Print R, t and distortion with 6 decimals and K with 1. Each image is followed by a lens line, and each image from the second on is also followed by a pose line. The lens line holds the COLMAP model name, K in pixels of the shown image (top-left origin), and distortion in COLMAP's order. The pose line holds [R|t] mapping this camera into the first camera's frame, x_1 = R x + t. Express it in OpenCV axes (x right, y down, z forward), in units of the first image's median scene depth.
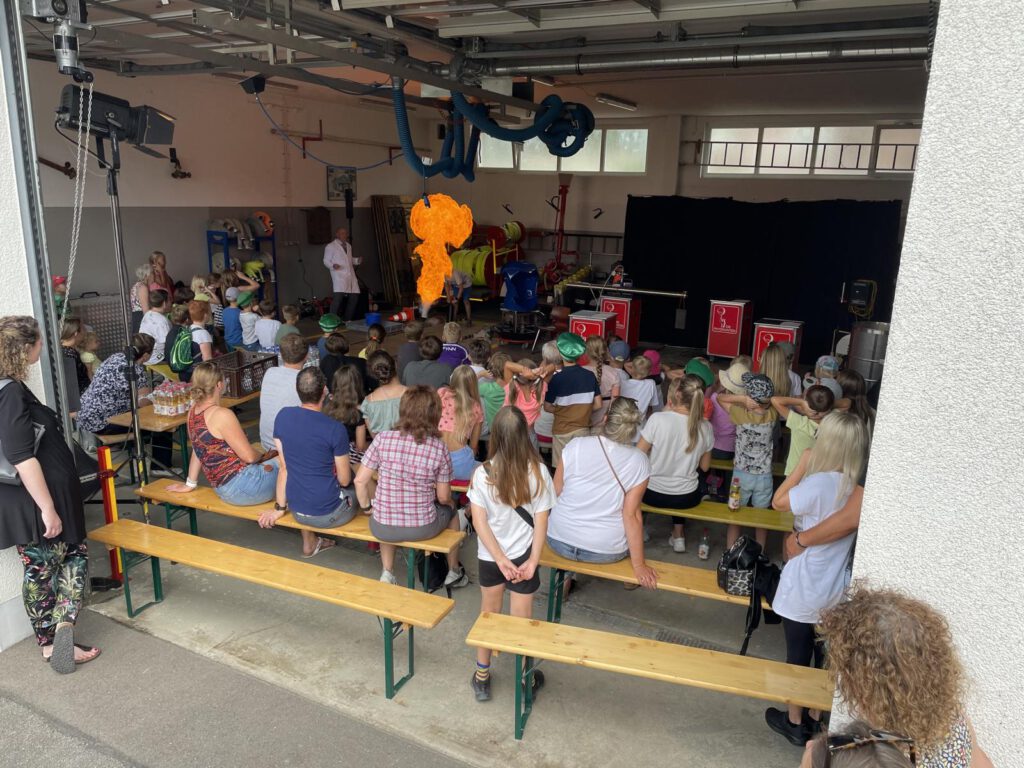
lens RADIAL K [[781.6, 0, 527.8], [0, 781.6, 405.2], [0, 0, 1]] dist [-0.006410, -0.005434]
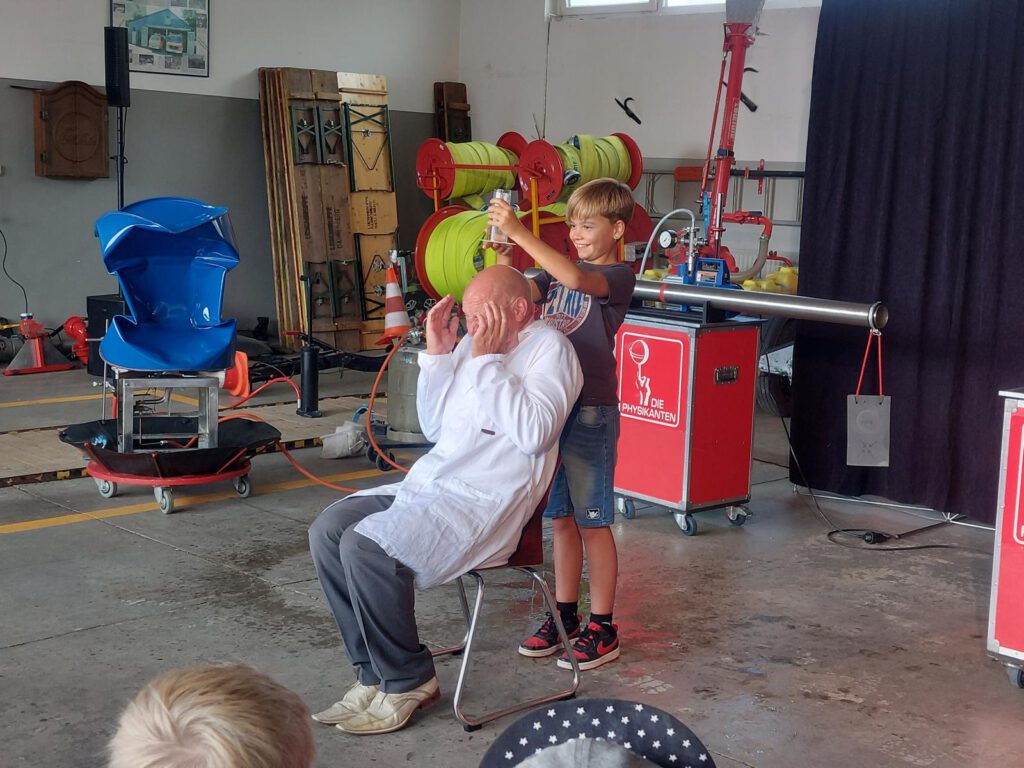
lens RADIAL K [[1502.1, 0, 512.0], [0, 1502.1, 384.0], [0, 0, 1]] dist [0.238359, -1.018116]
pose [[0.953091, 0.047588, -0.298921, 0.163300], [-0.086370, 0.989263, -0.117897, -0.037756], [0.290101, 0.138184, 0.946967, 0.366766]]
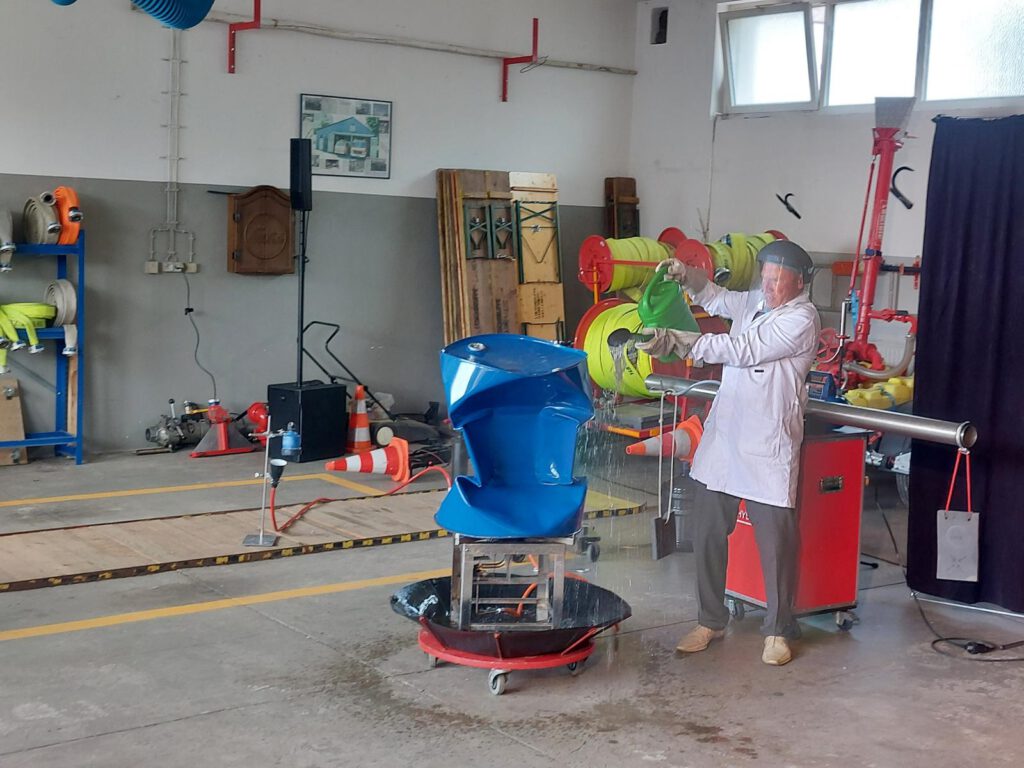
lens RADIAL K [[1504.2, 0, 530.1], [0, 1504.2, 356.7], [0, 0, 1]] dist [0.271156, -0.936257]
pose [[0.906267, 0.038637, -0.420936, 0.199588], [-0.118032, 0.979335, -0.164229, -0.048336], [0.405892, 0.198520, 0.892099, 0.345501]]
